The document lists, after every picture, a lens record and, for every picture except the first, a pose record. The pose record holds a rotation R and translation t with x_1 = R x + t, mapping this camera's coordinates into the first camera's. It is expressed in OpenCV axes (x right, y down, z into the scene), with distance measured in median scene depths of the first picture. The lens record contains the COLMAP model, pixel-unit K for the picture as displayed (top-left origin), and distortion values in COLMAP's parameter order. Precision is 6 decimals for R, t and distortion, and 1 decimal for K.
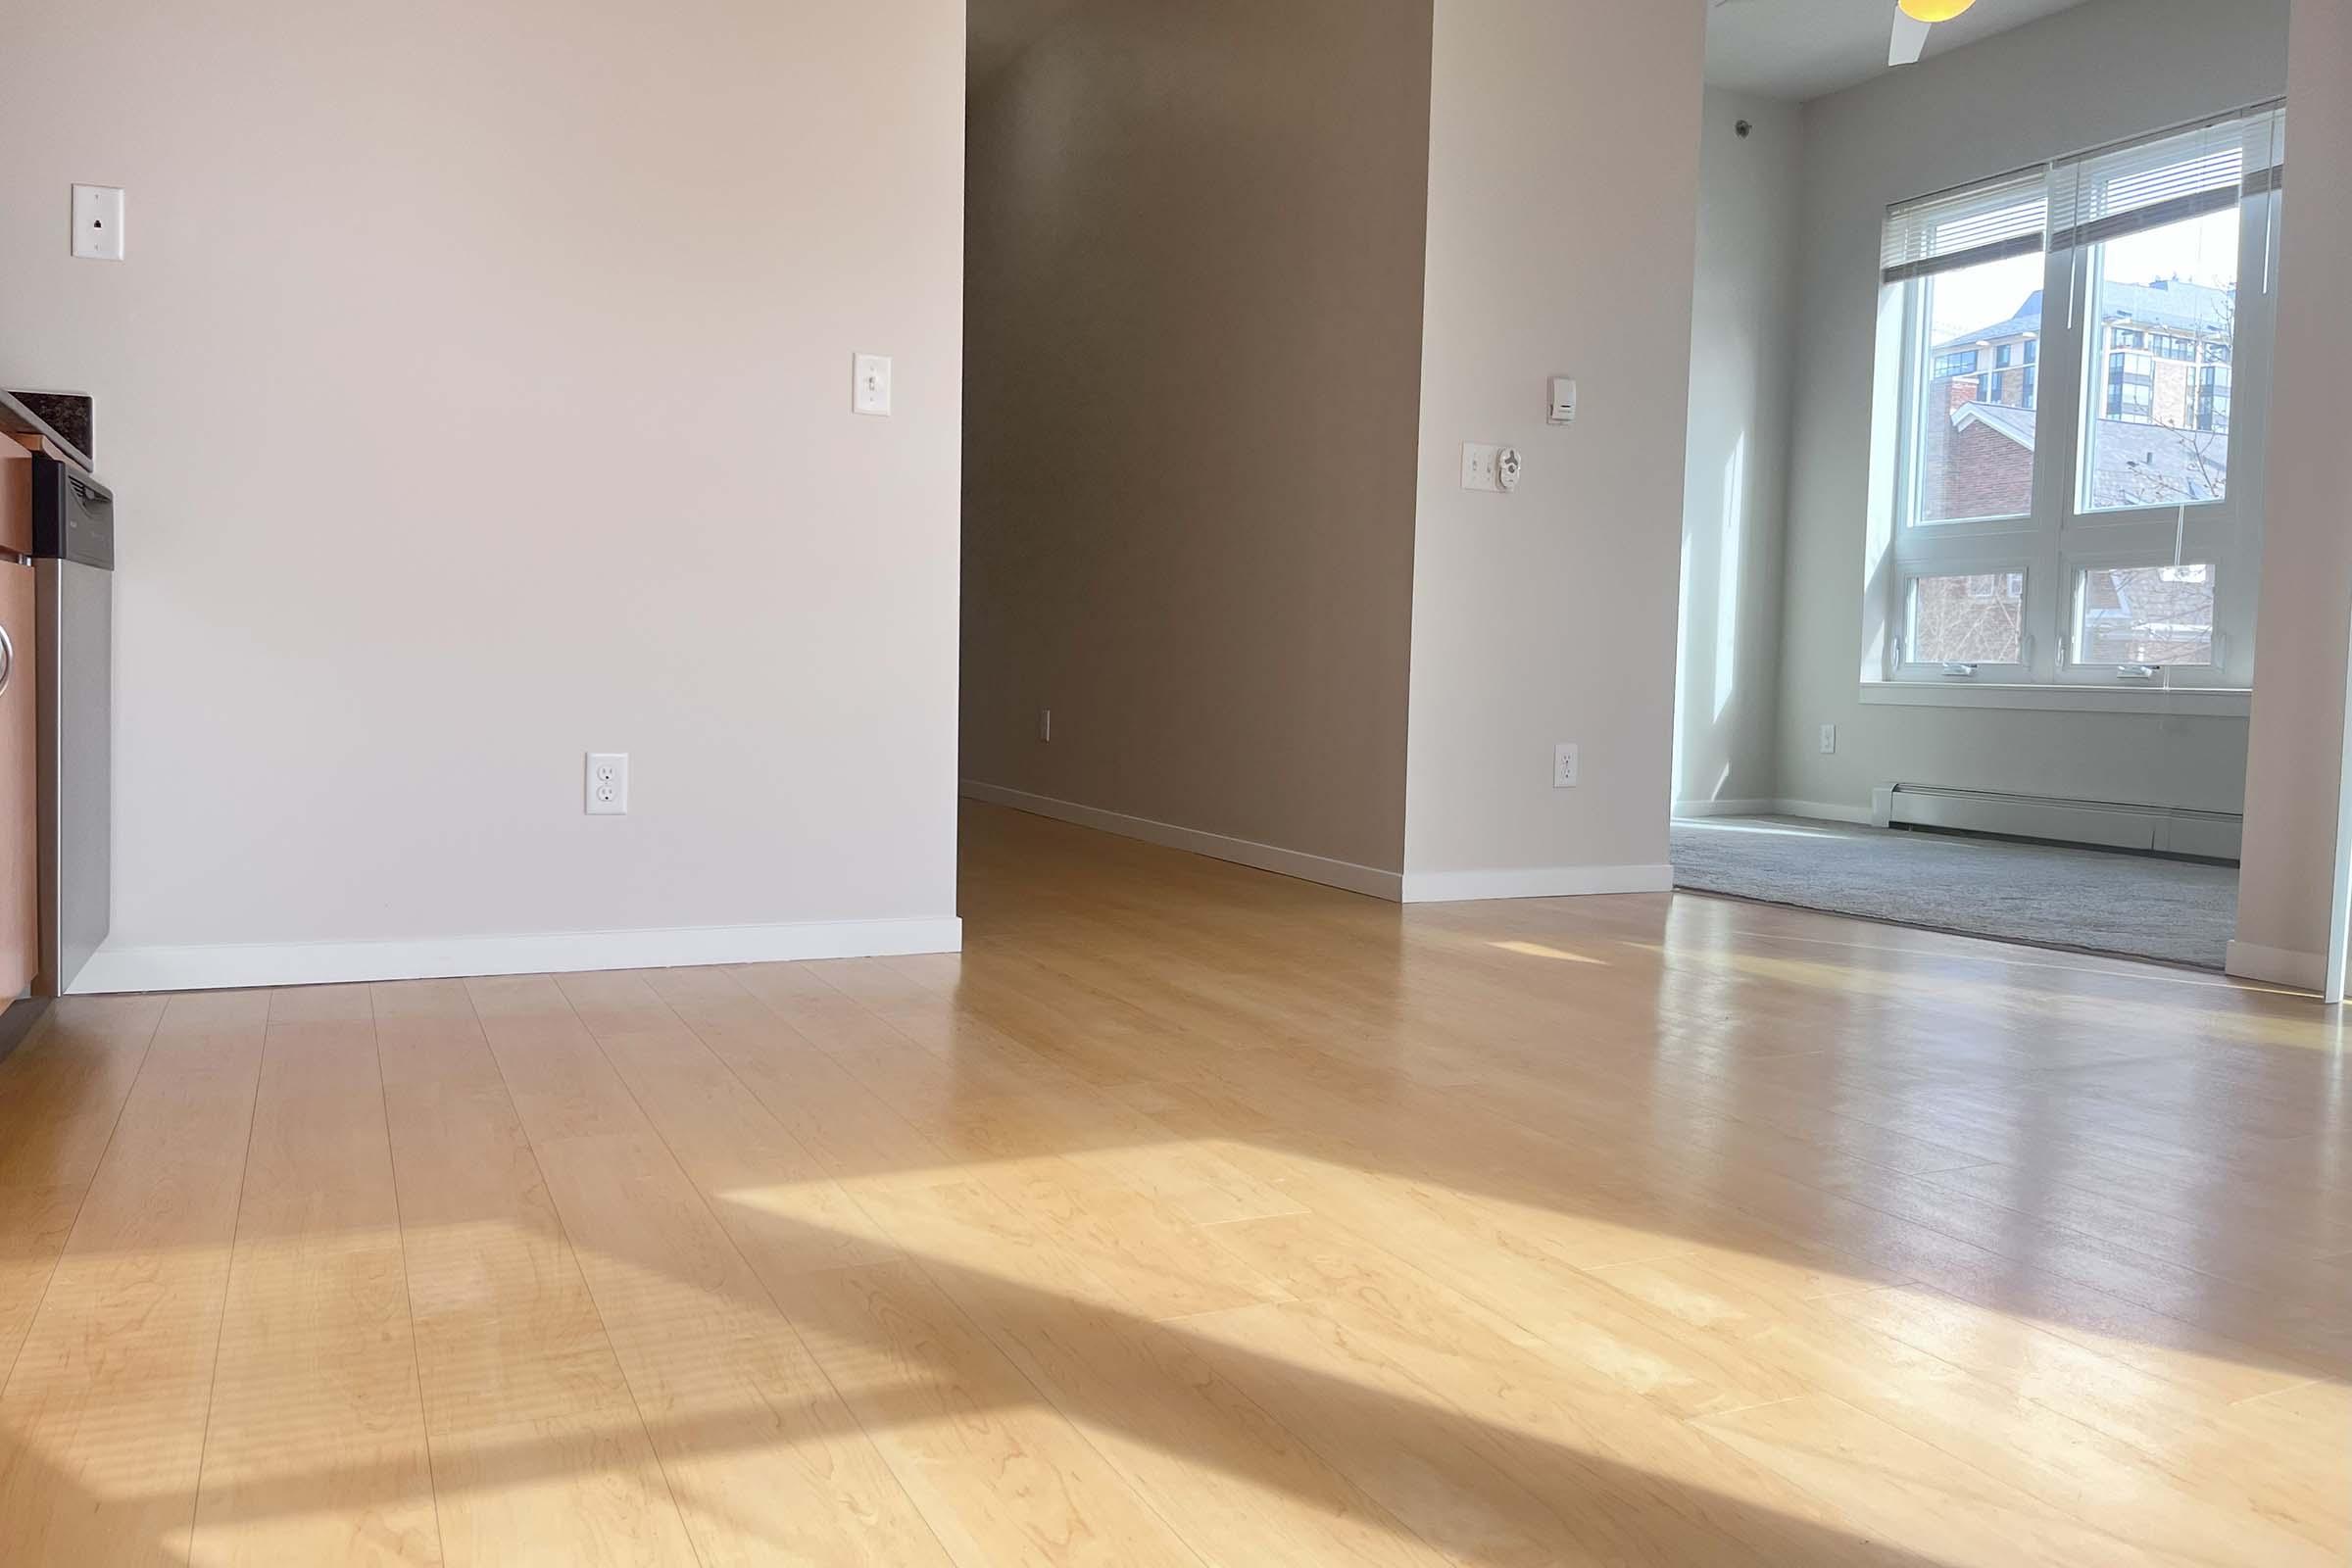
lens RADIAL K [[1777.3, 0, 1176.0], [0, 1777.3, 784.0], [0, 0, 1]] dist [0.010734, -0.006544]
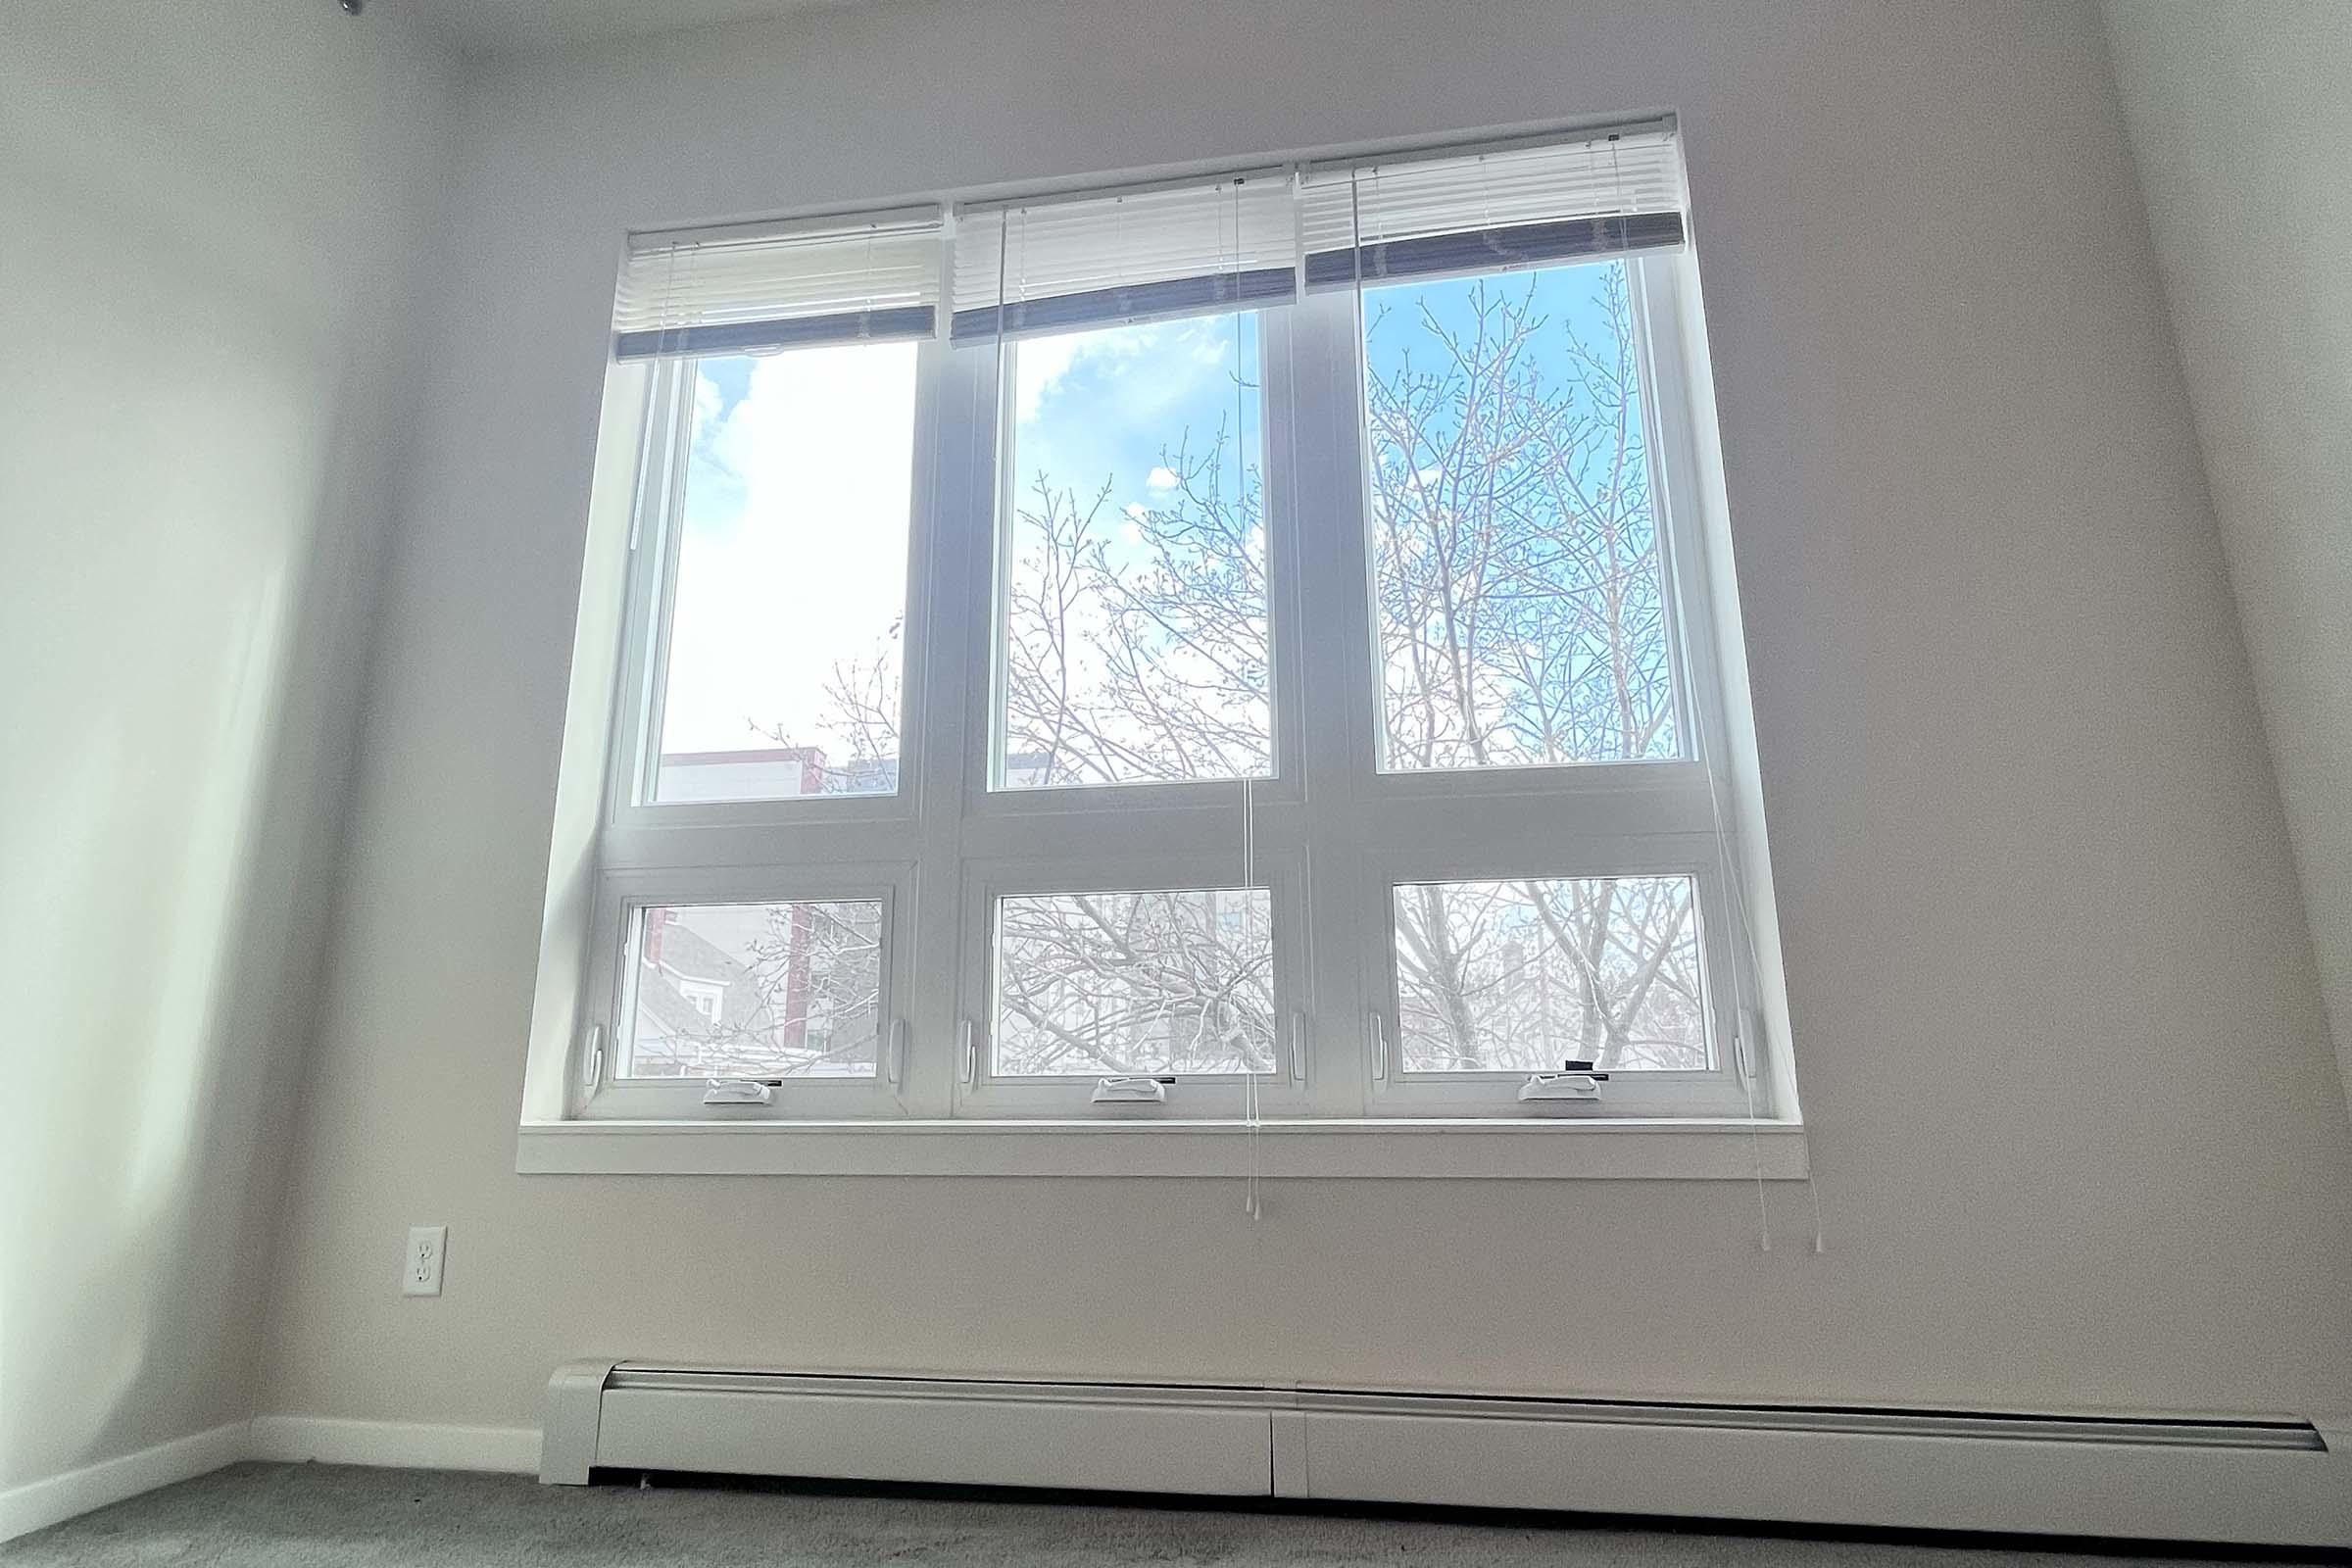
lens RADIAL K [[1242.1, 0, 1140.1], [0, 1242.1, 785.9], [0, 0, 1]] dist [0.000604, -0.000701]
pose [[0.561291, 0.175274, 0.808845, 0.218582], [0.070611, 0.963612, -0.257811, -0.051323], [-0.824601, 0.201820, 0.528491, 0.739719]]
